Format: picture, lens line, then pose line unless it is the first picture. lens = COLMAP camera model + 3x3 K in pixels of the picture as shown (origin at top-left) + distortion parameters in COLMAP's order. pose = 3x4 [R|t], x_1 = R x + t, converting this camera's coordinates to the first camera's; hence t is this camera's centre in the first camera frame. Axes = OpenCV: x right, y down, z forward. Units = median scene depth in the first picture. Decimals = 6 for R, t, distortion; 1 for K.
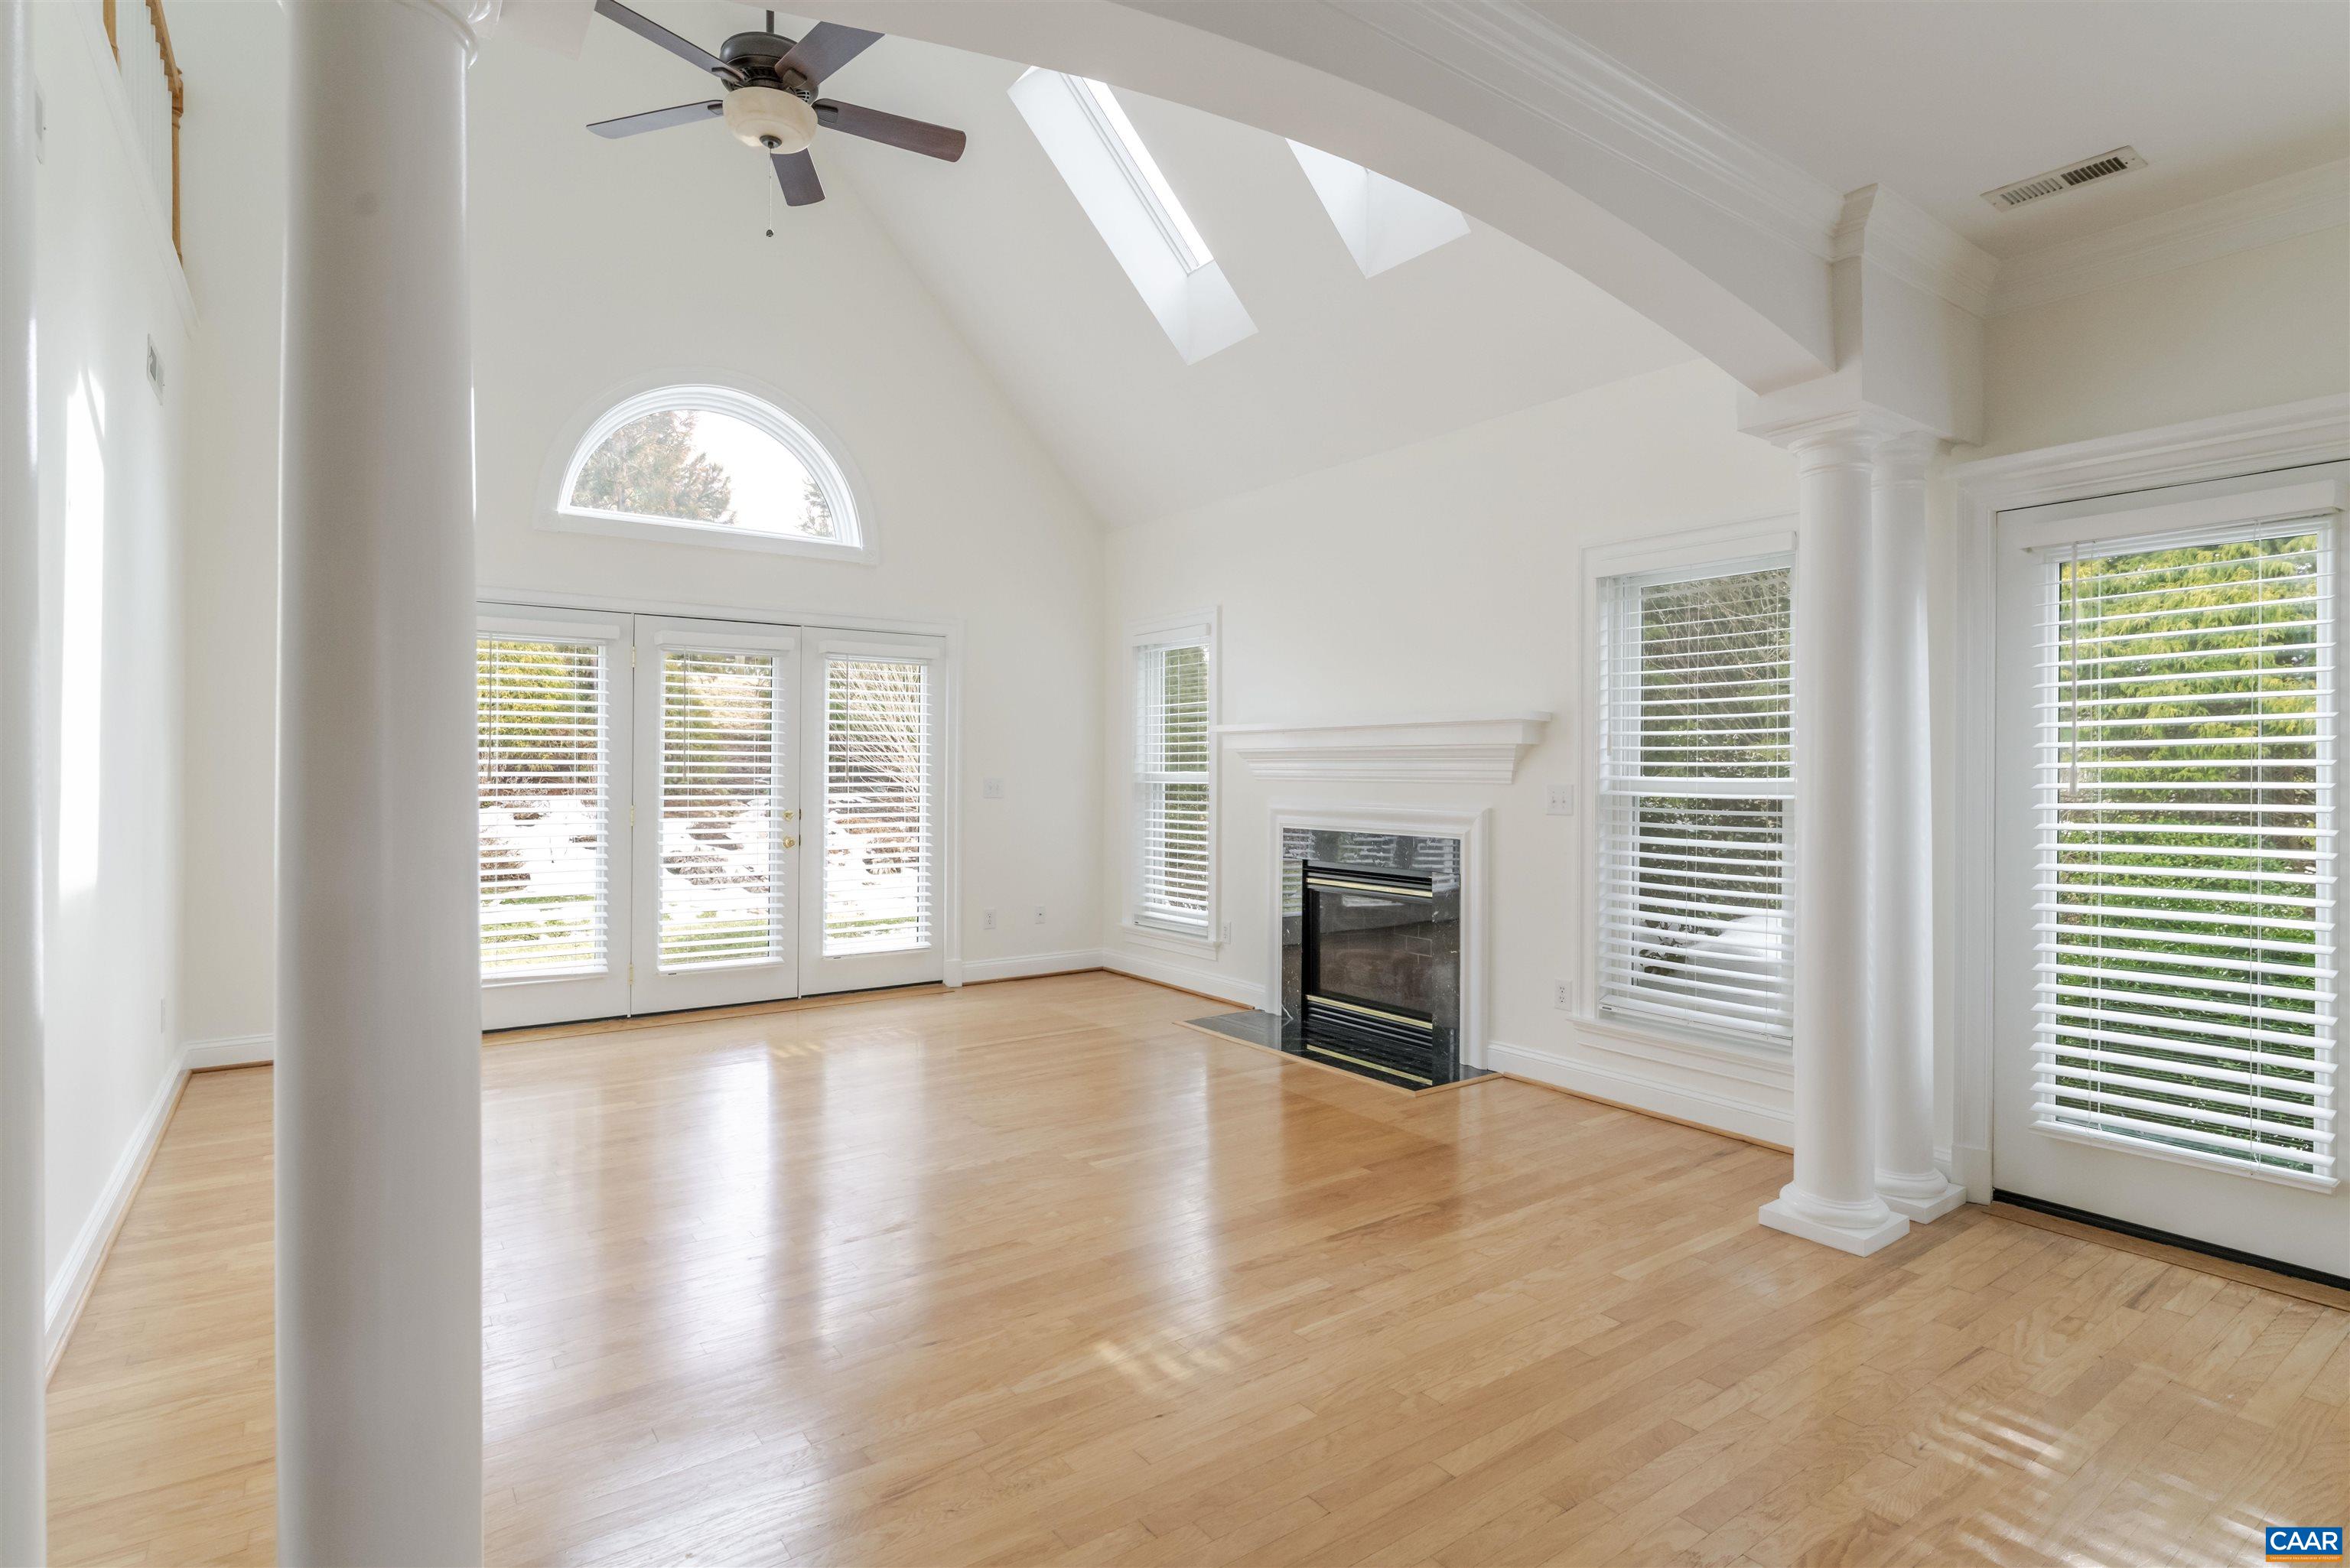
lens RADIAL K [[1150.2, 0, 1161.3], [0, 1150.2, 766.2], [0, 0, 1]] dist [-0.001413, -0.001313]
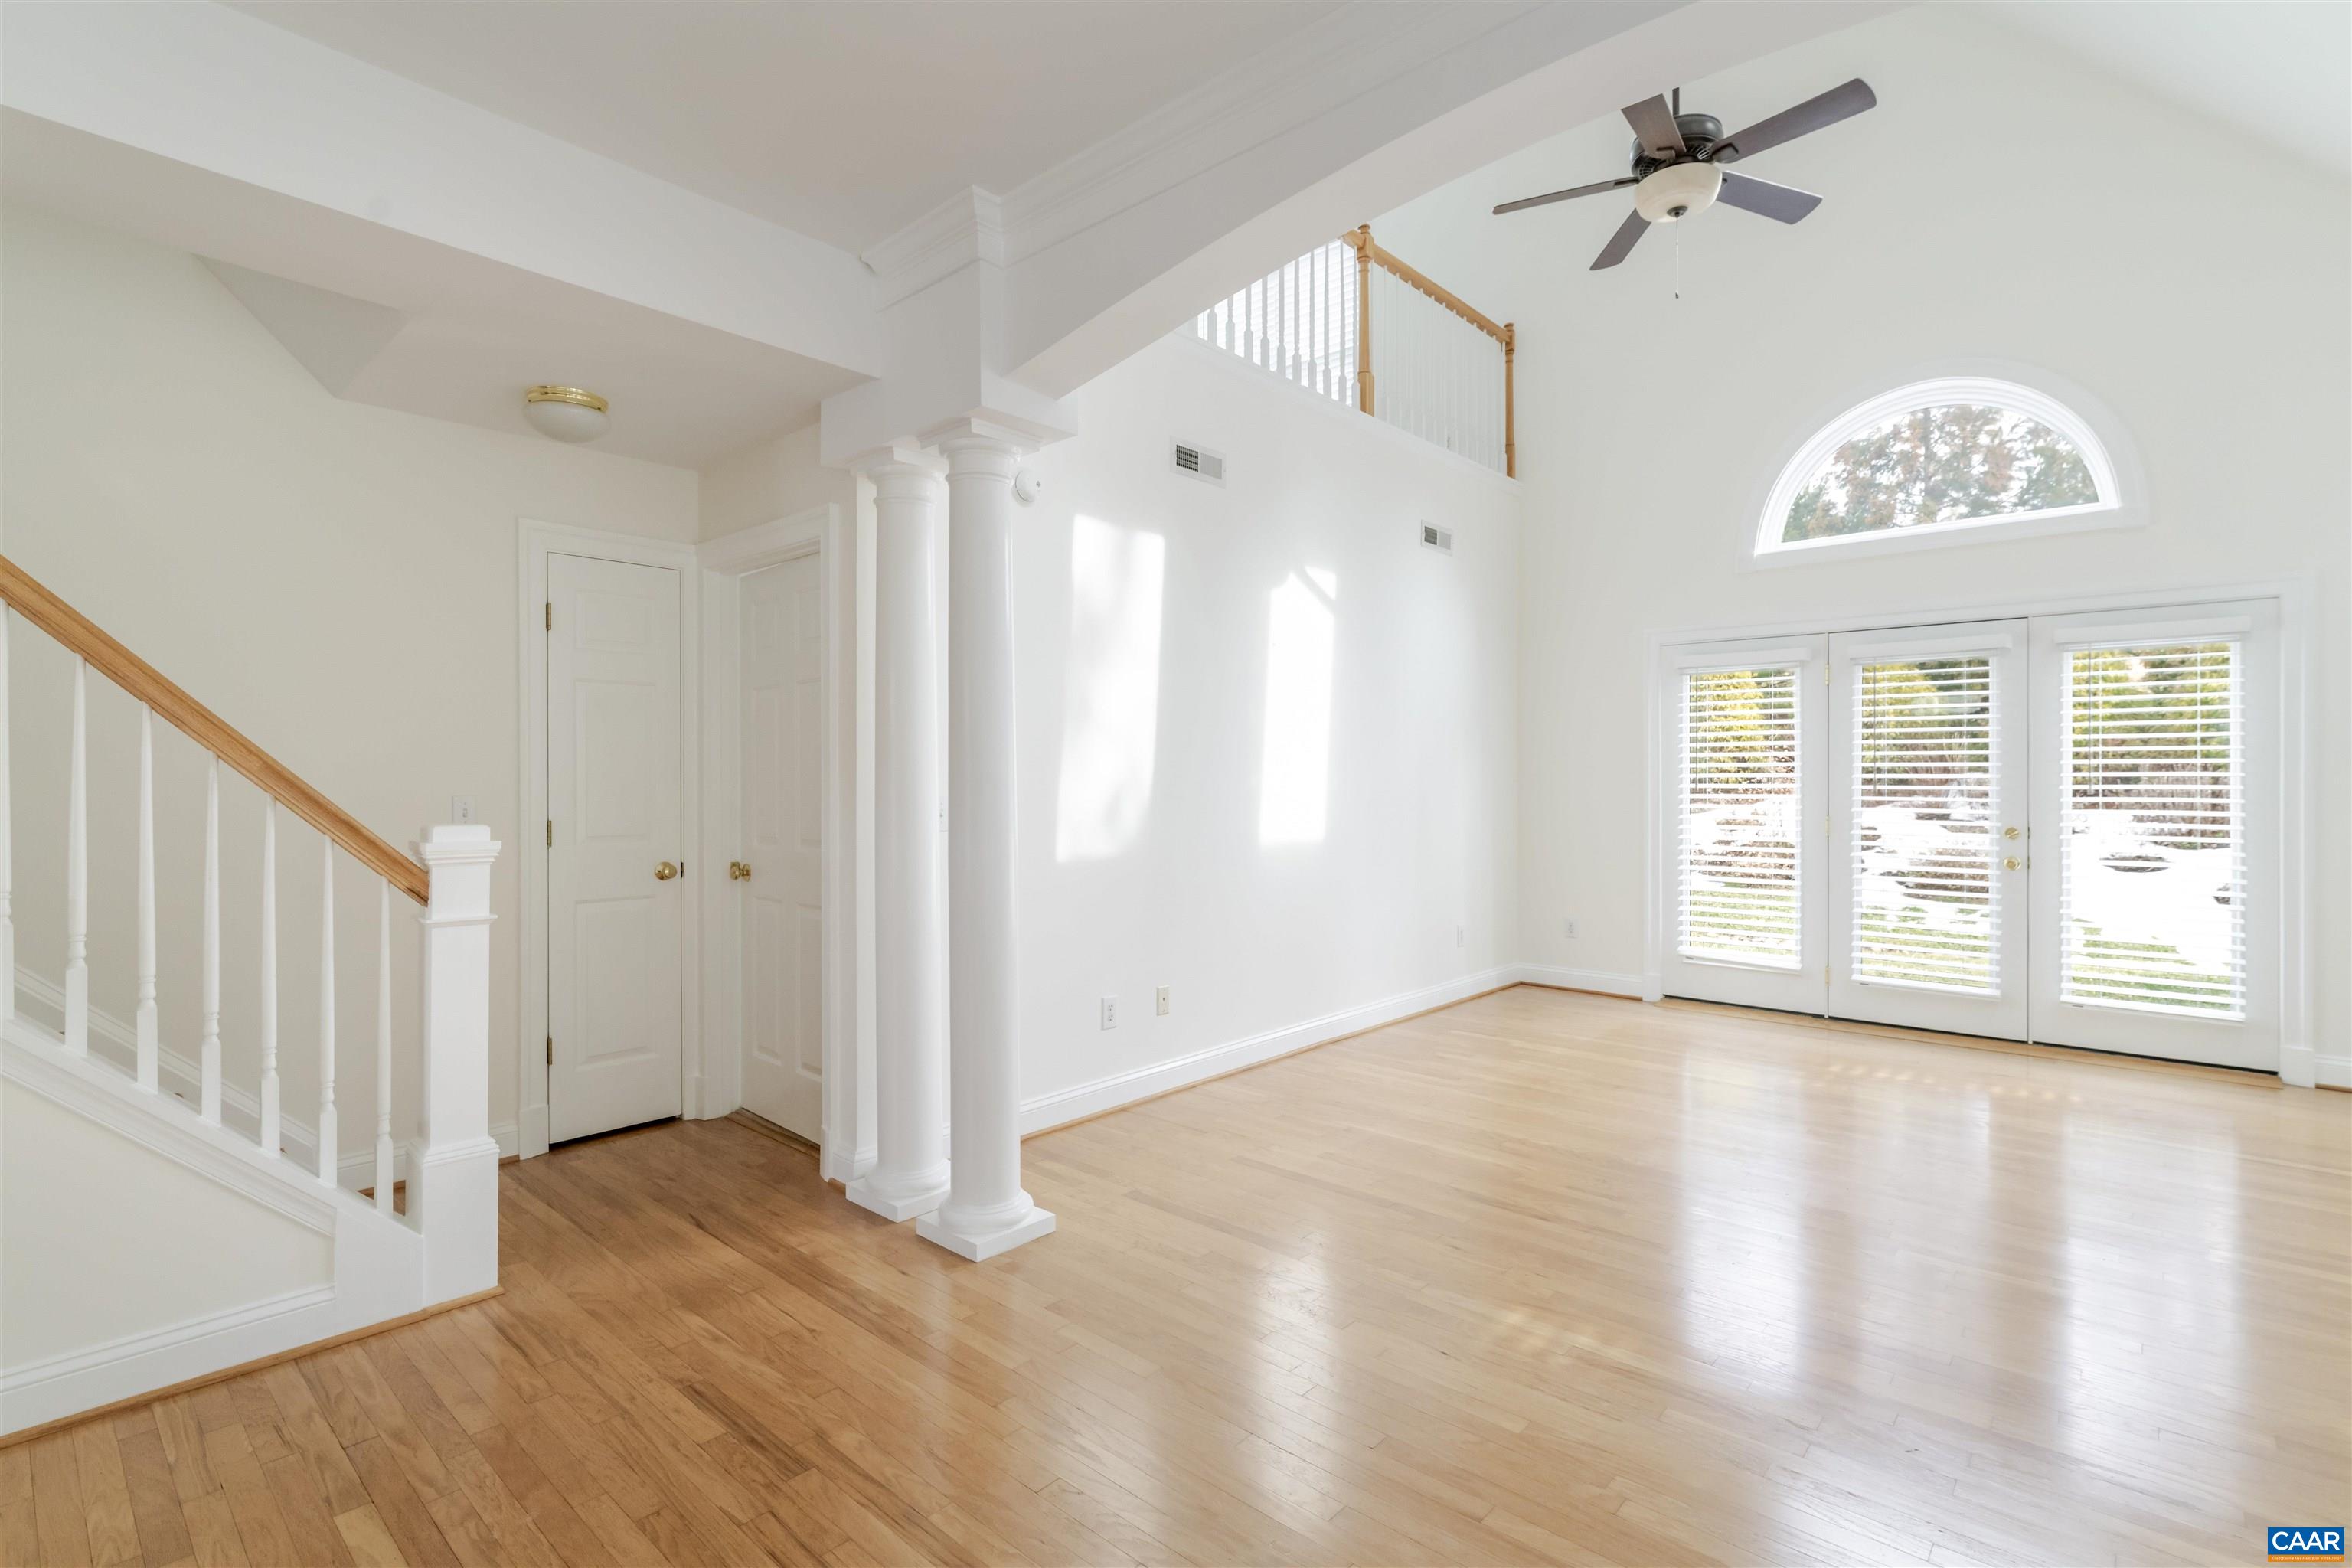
lens RADIAL K [[1096.5, 0, 1169.1], [0, 1096.5, 782.1], [0, 0, 1]] dist [-0.001275, -0.000453]
pose [[0.216117, -0.002537, -0.976364, 0.449218], [0.004078, 0.999990, -0.001695, 0.002522], [0.976359, -0.003615, 0.216125, 0.228513]]
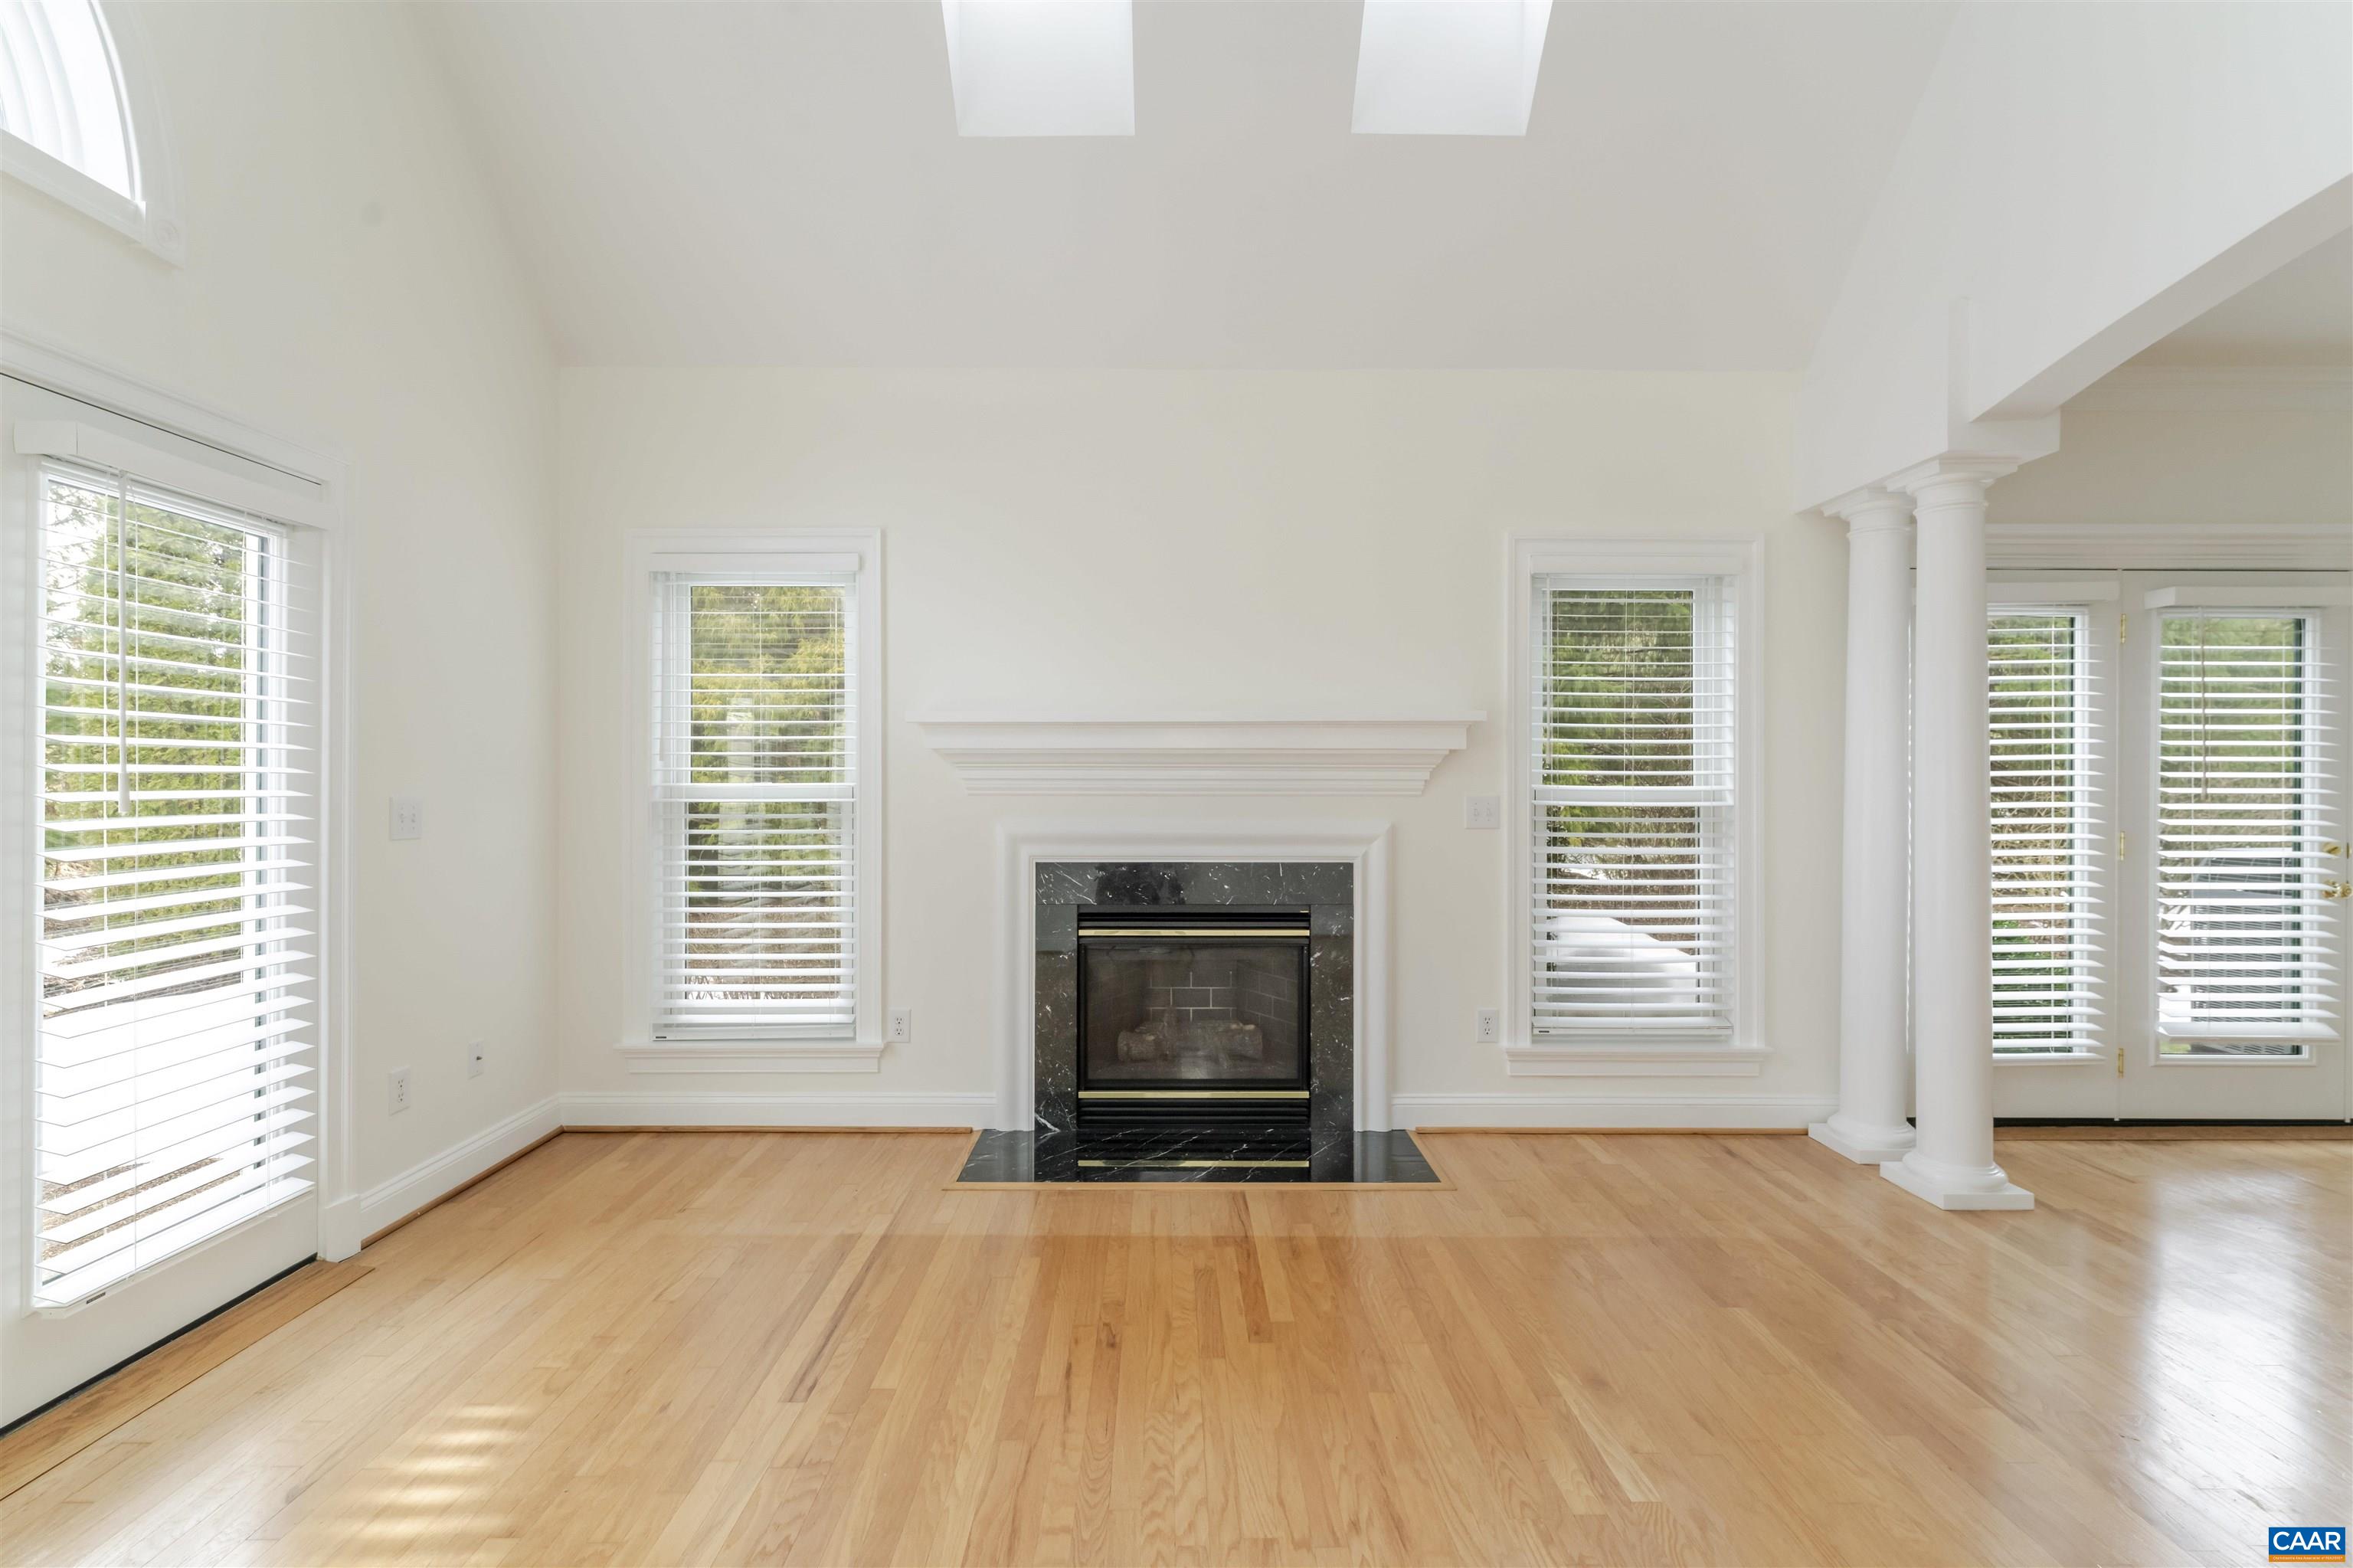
lens RADIAL K [[1071.7, 0, 1164.1], [0, 1071.7, 779.2], [0, 0, 1]] dist [0.002802, -0.000397]
pose [[0.579813, -0.004864, 0.814735, -0.451502], [-0.001271, 0.999976, 0.006875, -0.001841], [-0.814748, -0.005022, 0.579793, 0.657711]]
